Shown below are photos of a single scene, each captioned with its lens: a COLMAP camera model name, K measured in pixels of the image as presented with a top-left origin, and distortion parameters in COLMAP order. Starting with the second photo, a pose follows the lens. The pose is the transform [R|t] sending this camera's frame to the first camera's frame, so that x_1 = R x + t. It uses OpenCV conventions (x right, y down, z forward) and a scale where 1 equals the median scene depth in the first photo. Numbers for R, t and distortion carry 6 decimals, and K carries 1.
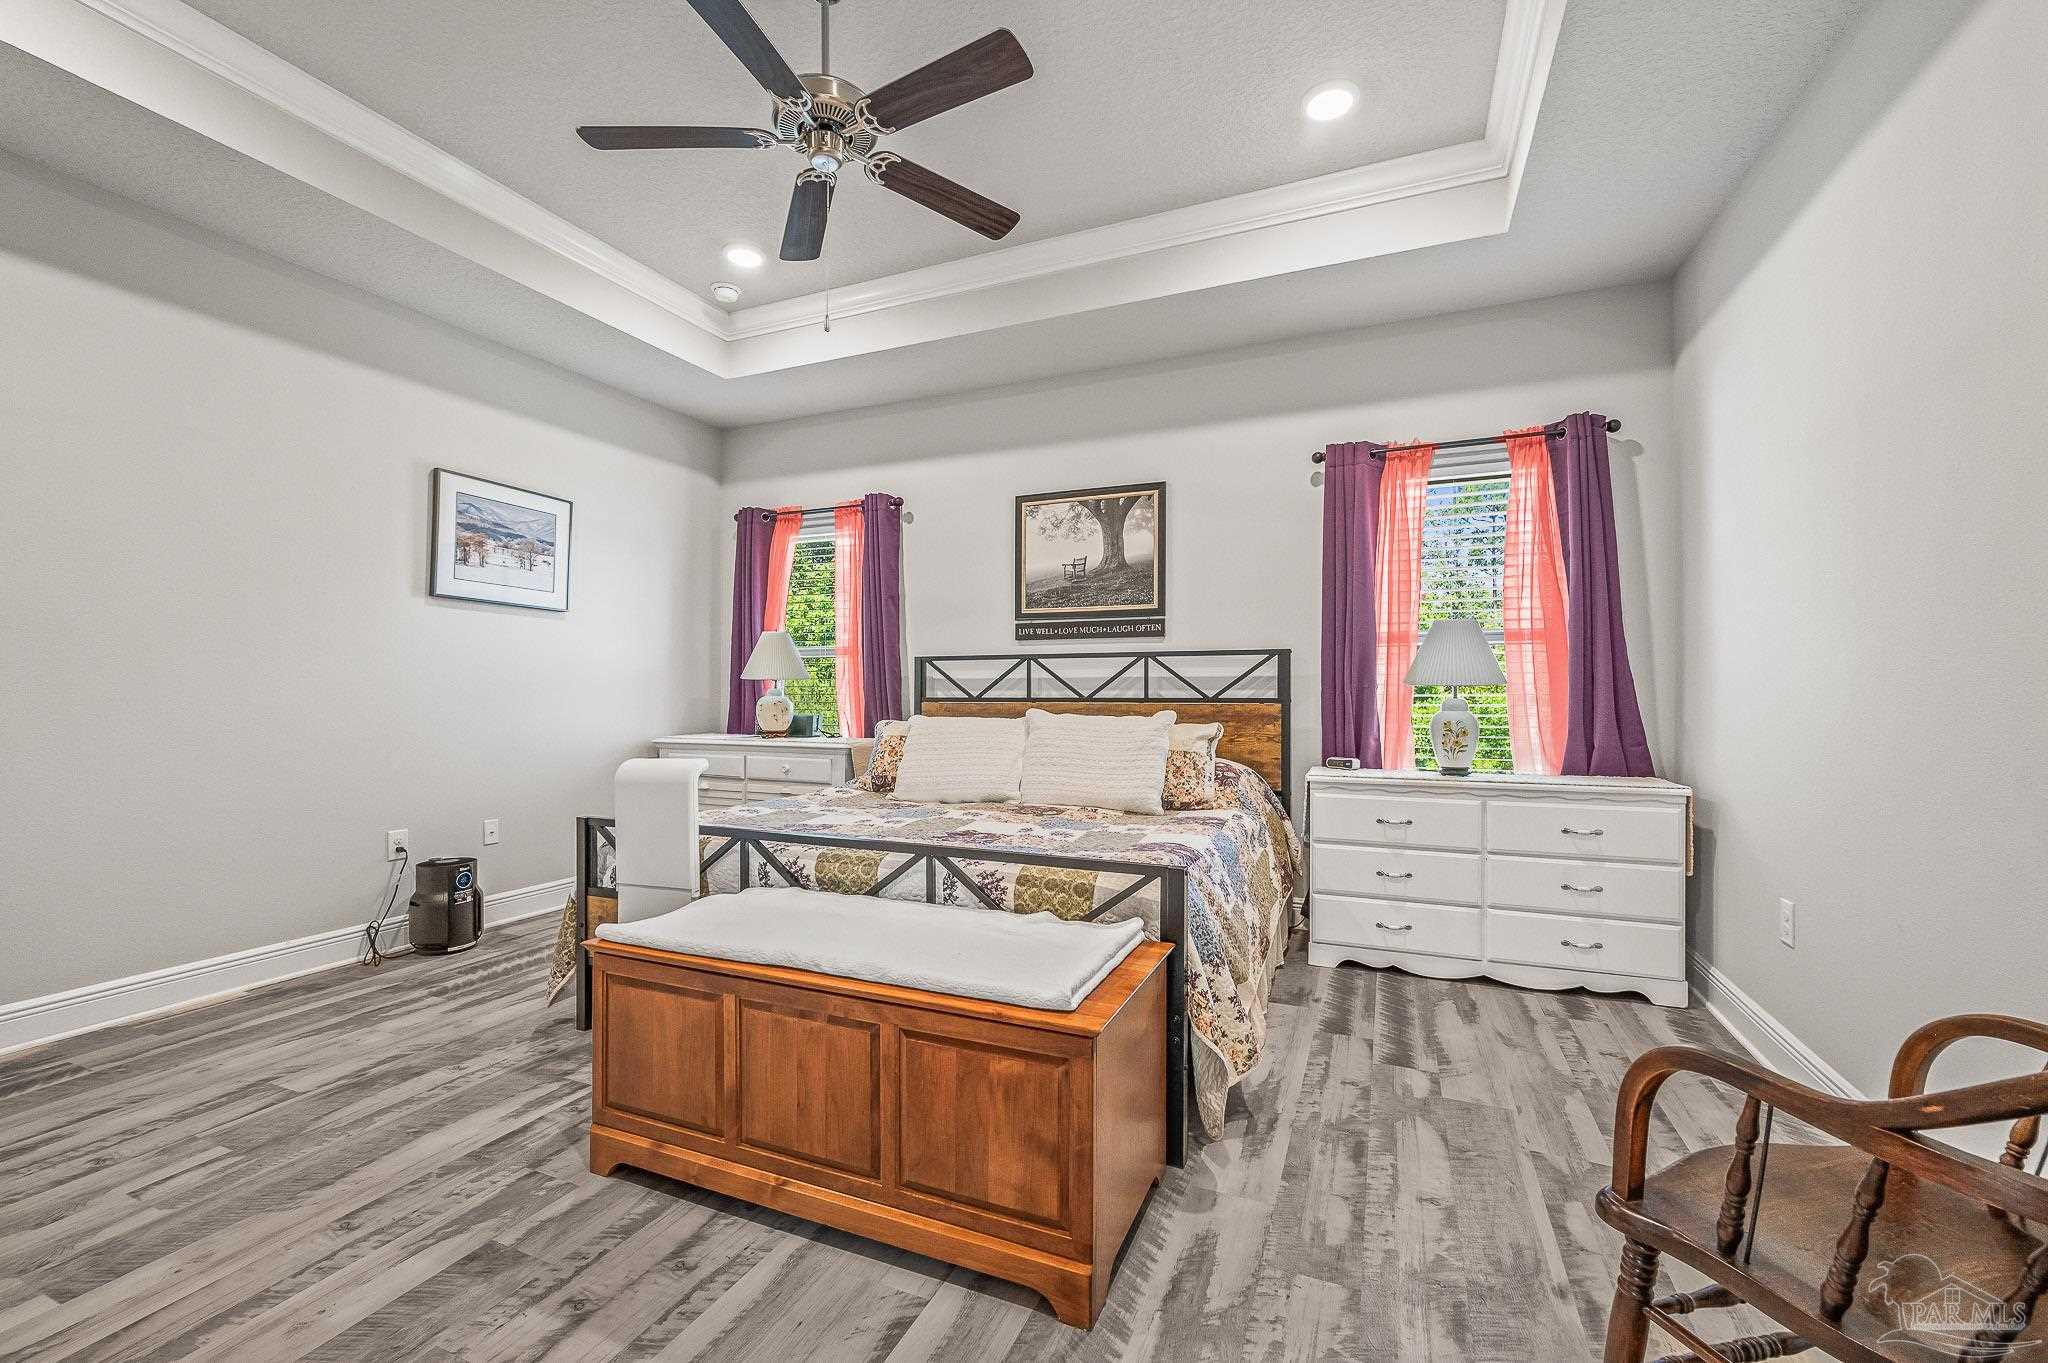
lens RADIAL K [[862.7, 0, 1034.6], [0, 862.7, 656.2], [0, 0, 1]] dist [0.000985, 0.000059]
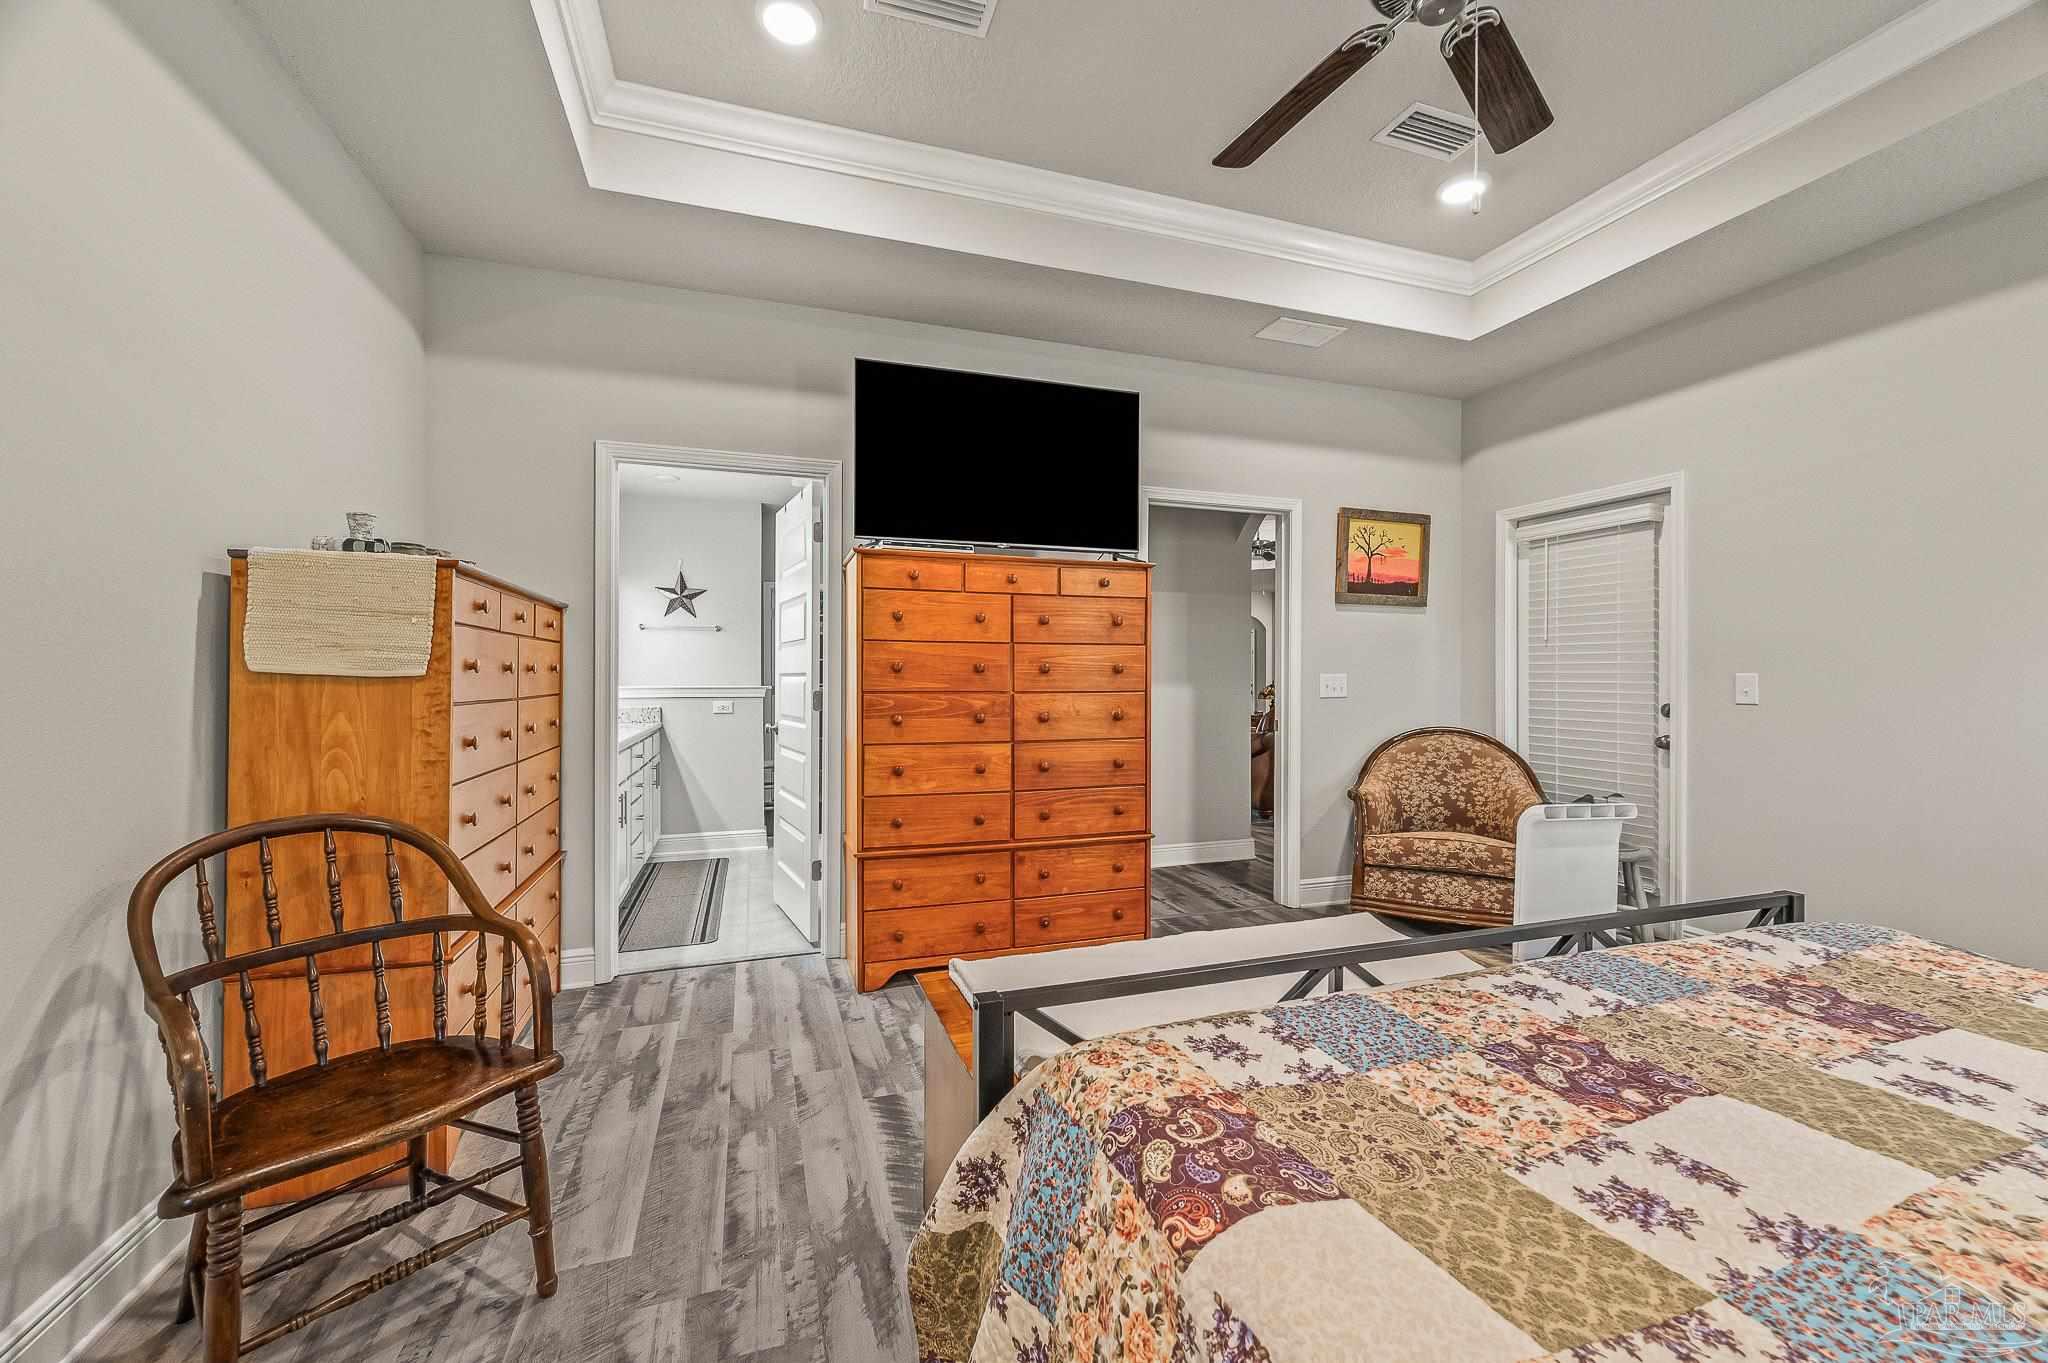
lens RADIAL K [[808.5, 0, 1026.5], [0, 808.5, 673.9], [0, 0, 1]] dist [-0.001435, -0.000448]
pose [[-0.740234, 0.001607, -0.672347, 0.697878], [0.006999, 0.999961, -0.005316, 0.007691], [0.672313, -0.008641, -0.740217, 1.789354]]
